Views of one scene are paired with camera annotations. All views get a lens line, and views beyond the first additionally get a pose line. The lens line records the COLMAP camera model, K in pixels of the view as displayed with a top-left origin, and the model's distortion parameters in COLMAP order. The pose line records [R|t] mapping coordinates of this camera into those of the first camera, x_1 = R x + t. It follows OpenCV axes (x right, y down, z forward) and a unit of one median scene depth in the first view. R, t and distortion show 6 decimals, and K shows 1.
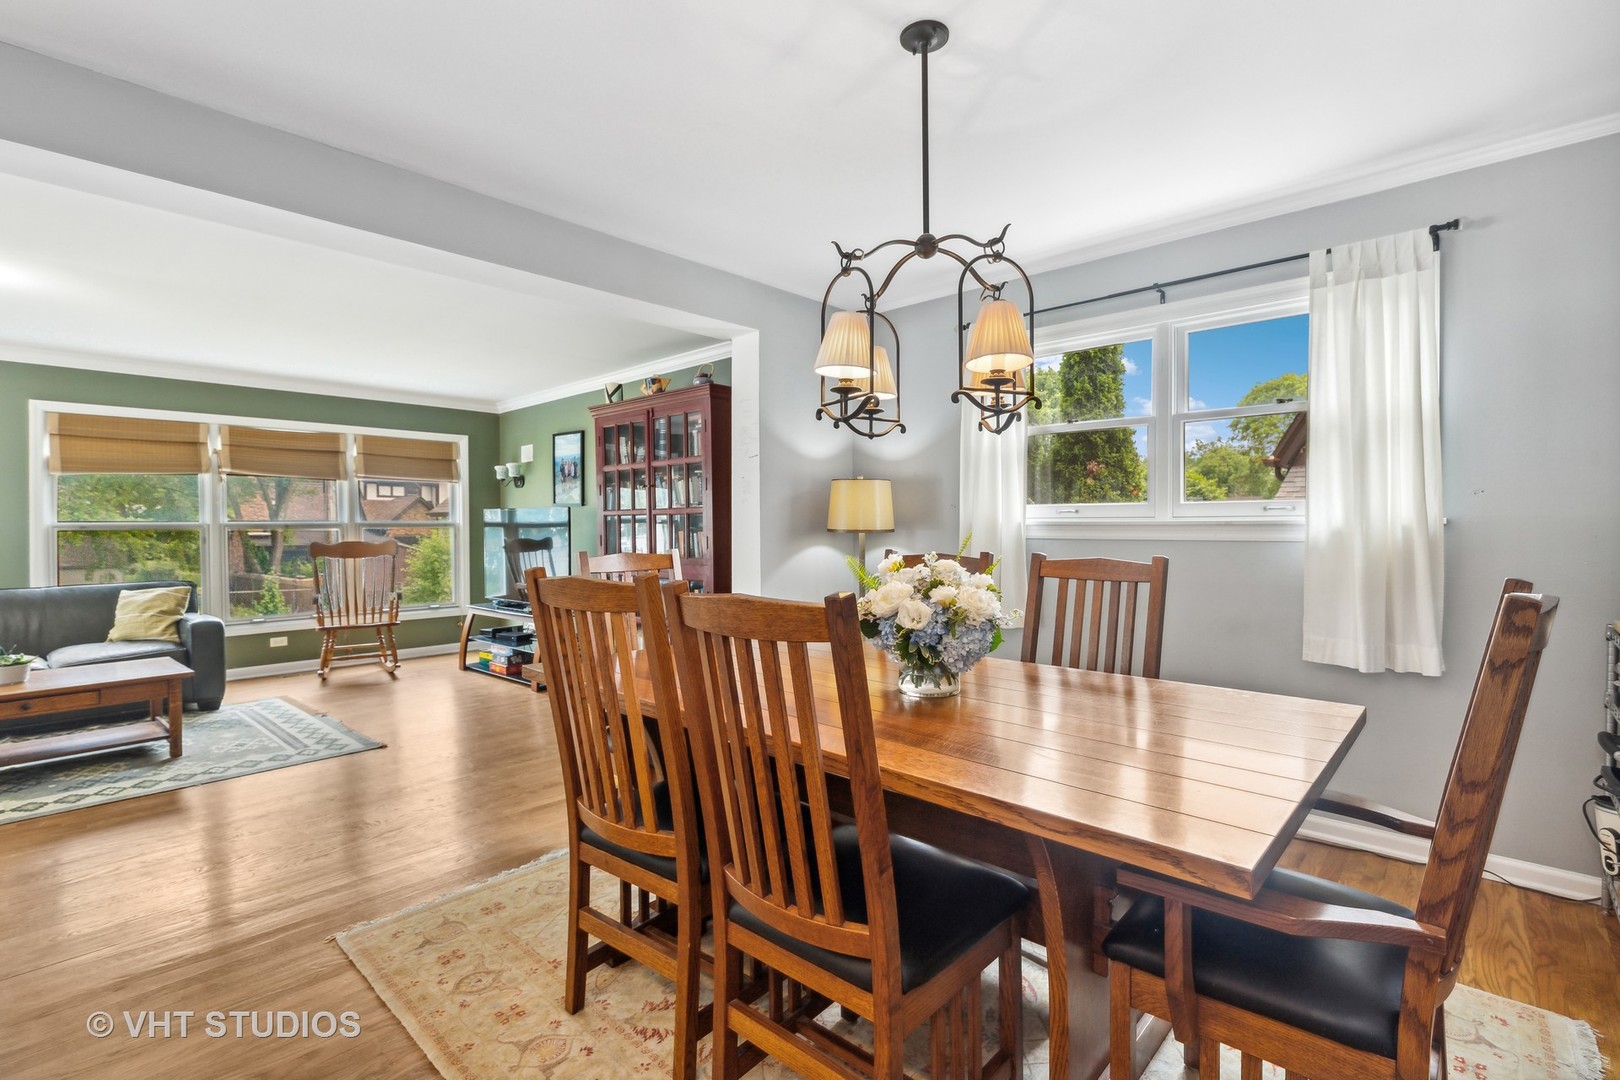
lens RADIAL K [[744.4, 0, 792.5], [0, 744.4, 538.3], [0, 0, 1]] dist [0.007110, -0.002306]
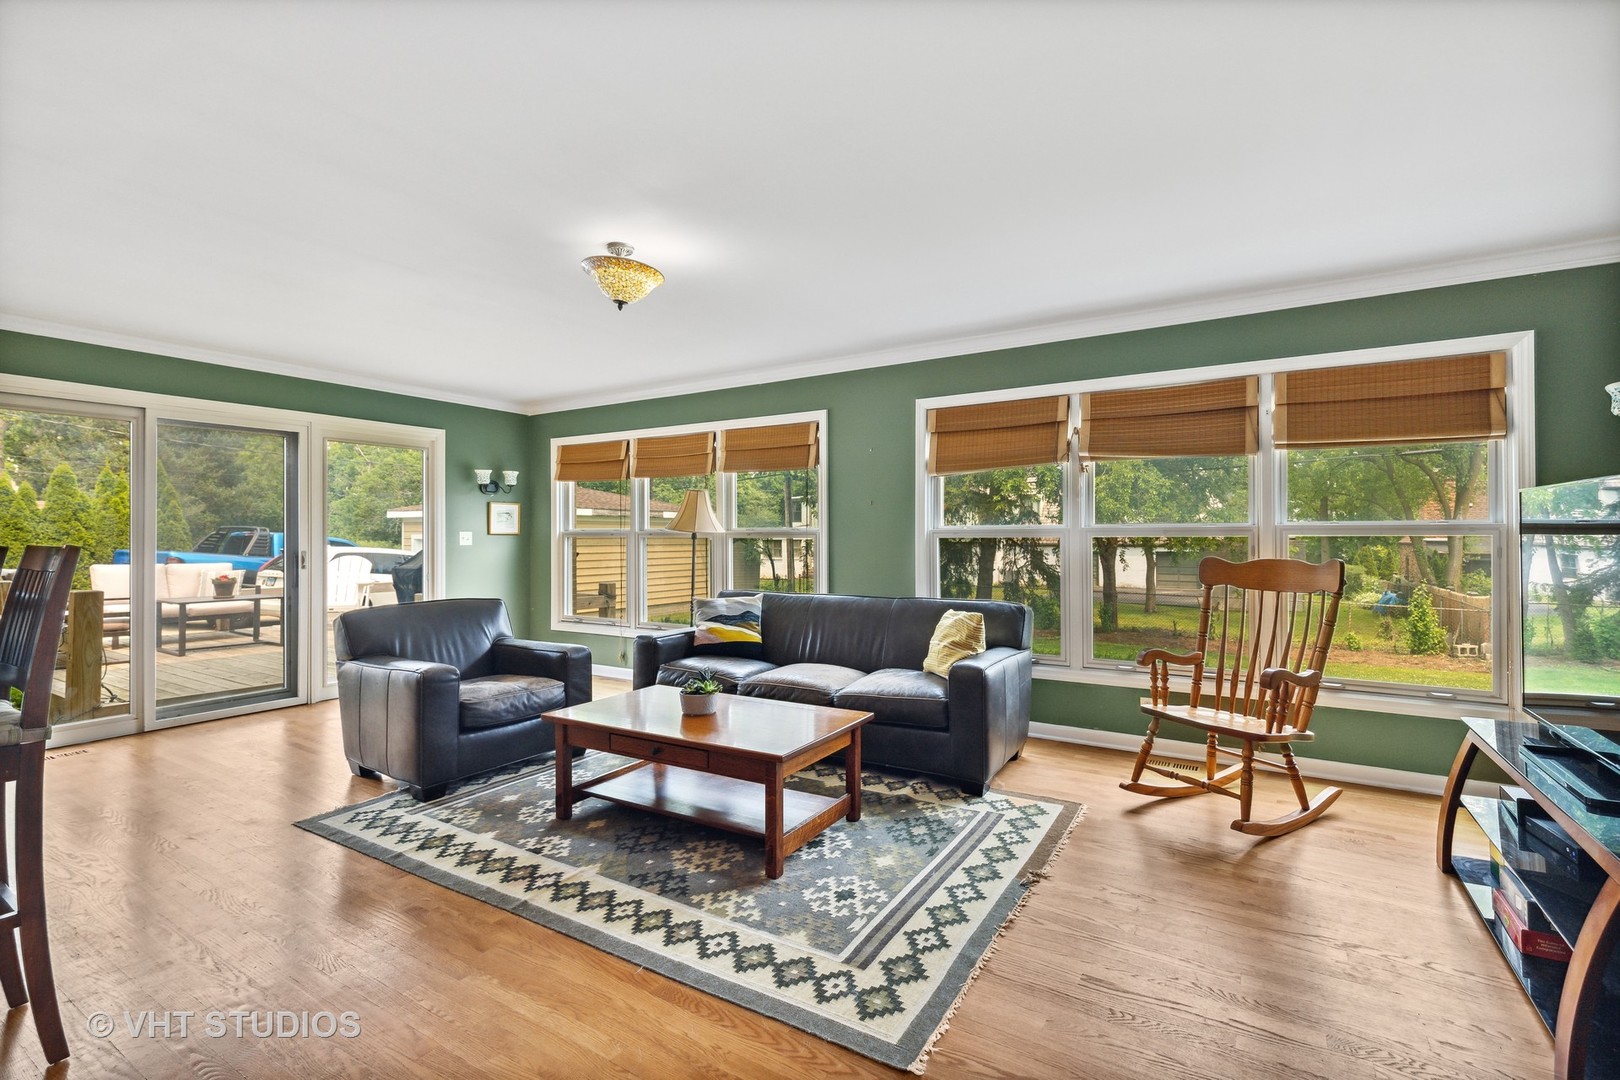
lens RADIAL K [[744.4, 0, 801.2], [0, 744.4, 541.6], [0, 0, 1]] dist [0.007110, -0.002306]
pose [[0.209851, 0.013327, -0.977643, -0.118099], [-0.014492, 0.999840, 0.010519, -0.011663], [0.977626, 0.011961, 0.210010, 0.644477]]
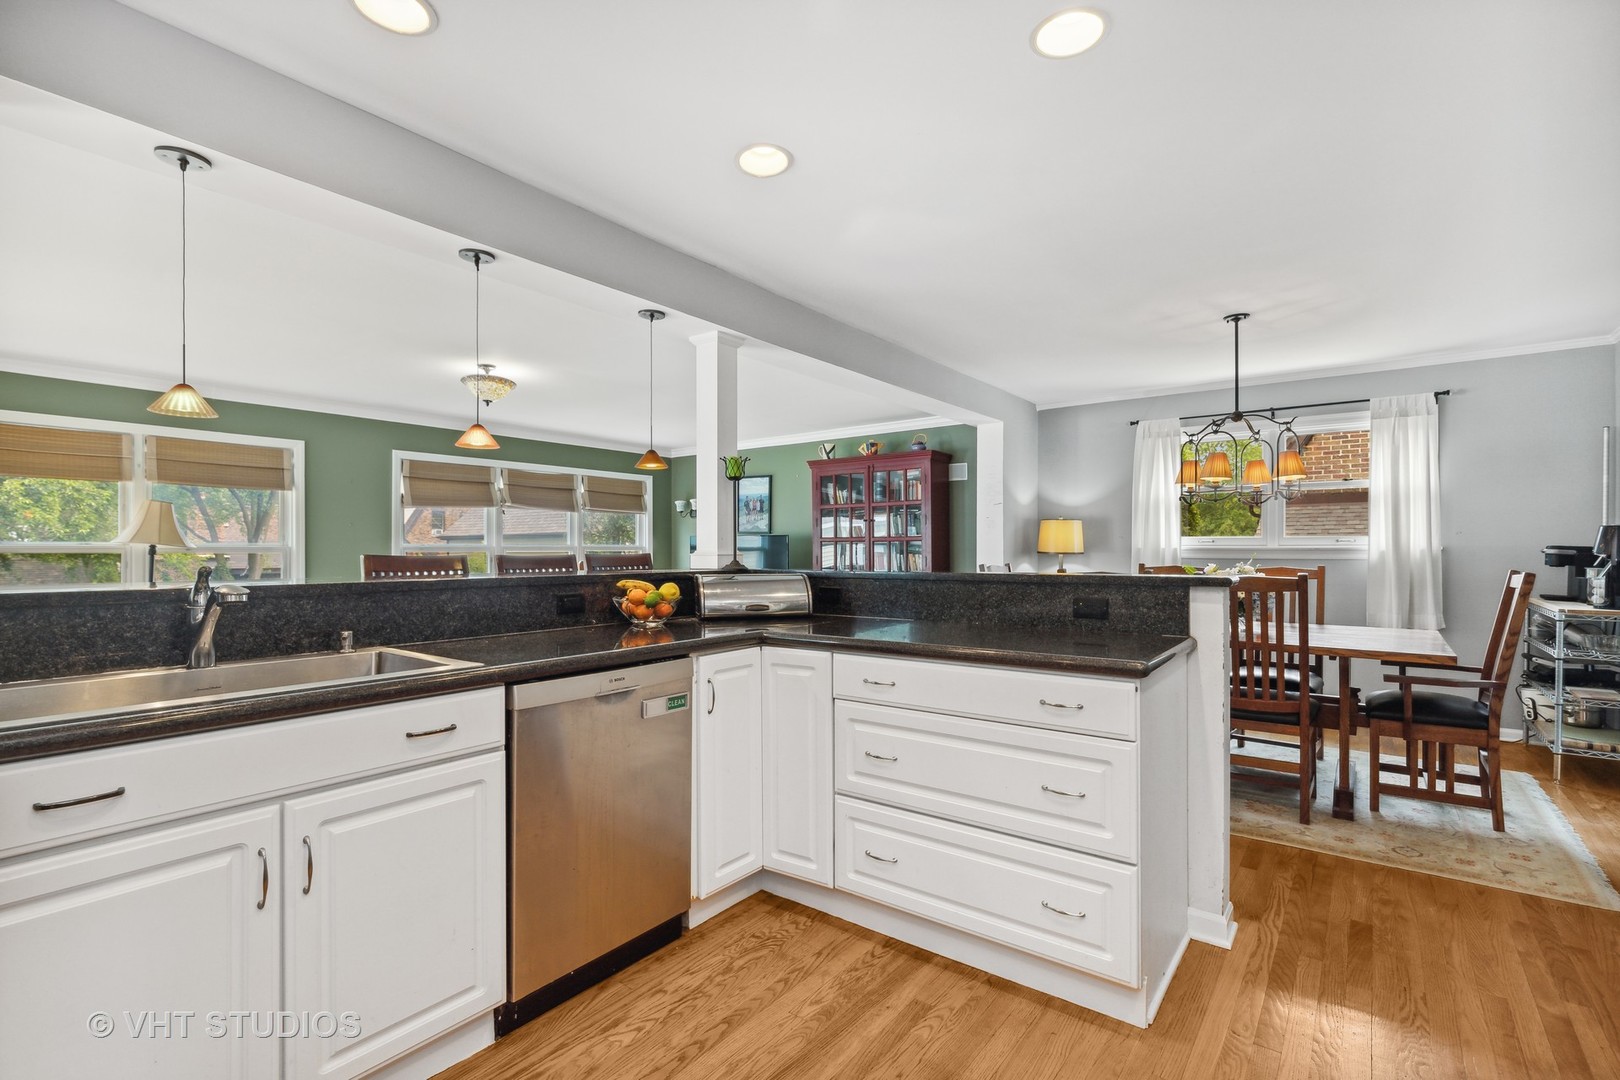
lens RADIAL K [[744.4, 0, 781.7], [0, 744.4, 555.2], [0, 0, 1]] dist [0.007110, -0.002306]
pose [[0.995749, 0.003685, 0.092030, -0.454787], [-0.002738, 0.999942, -0.010420, 0.008951], [-0.092063, 0.010123, 0.995702, -0.342915]]
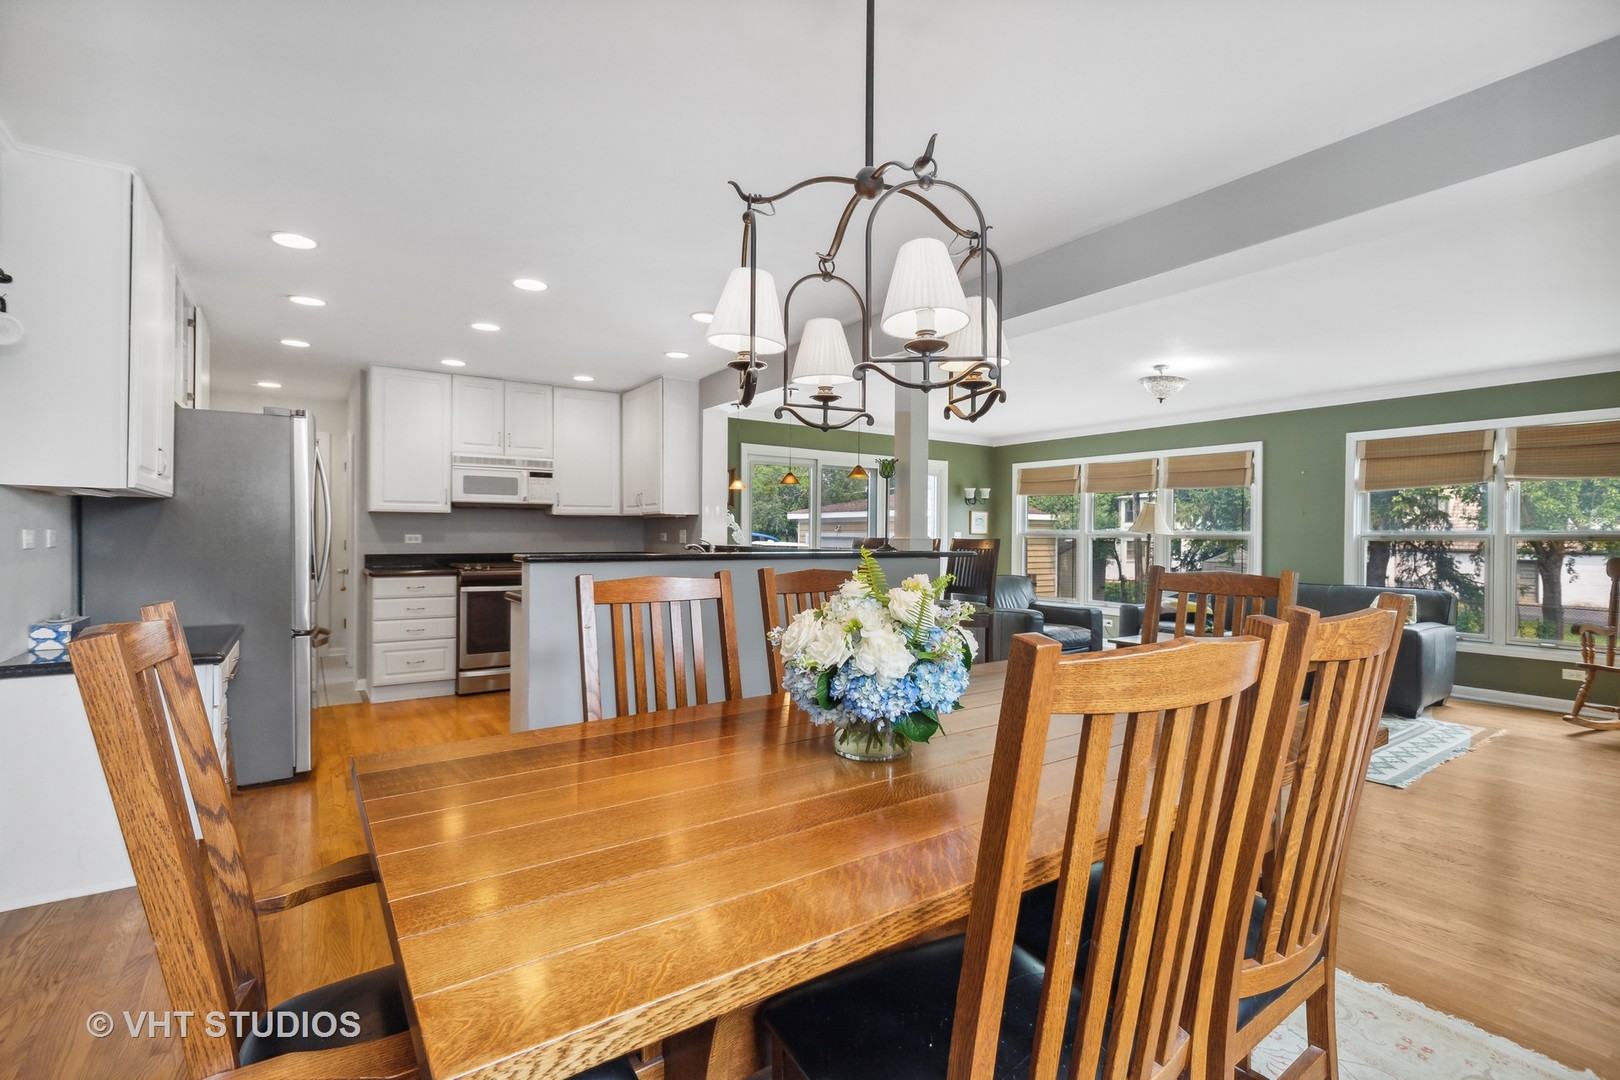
lens RADIAL K [[744.4, 0, 832.4], [0, 744.4, 541.6], [0, 0, 1]] dist [0.007110, -0.002306]
pose [[-0.166130, 0.014062, -0.986004, 0.334525], [-0.022411, 0.999586, 0.018032, -0.009539], [0.985849, 0.025093, -0.165746, 0.360906]]
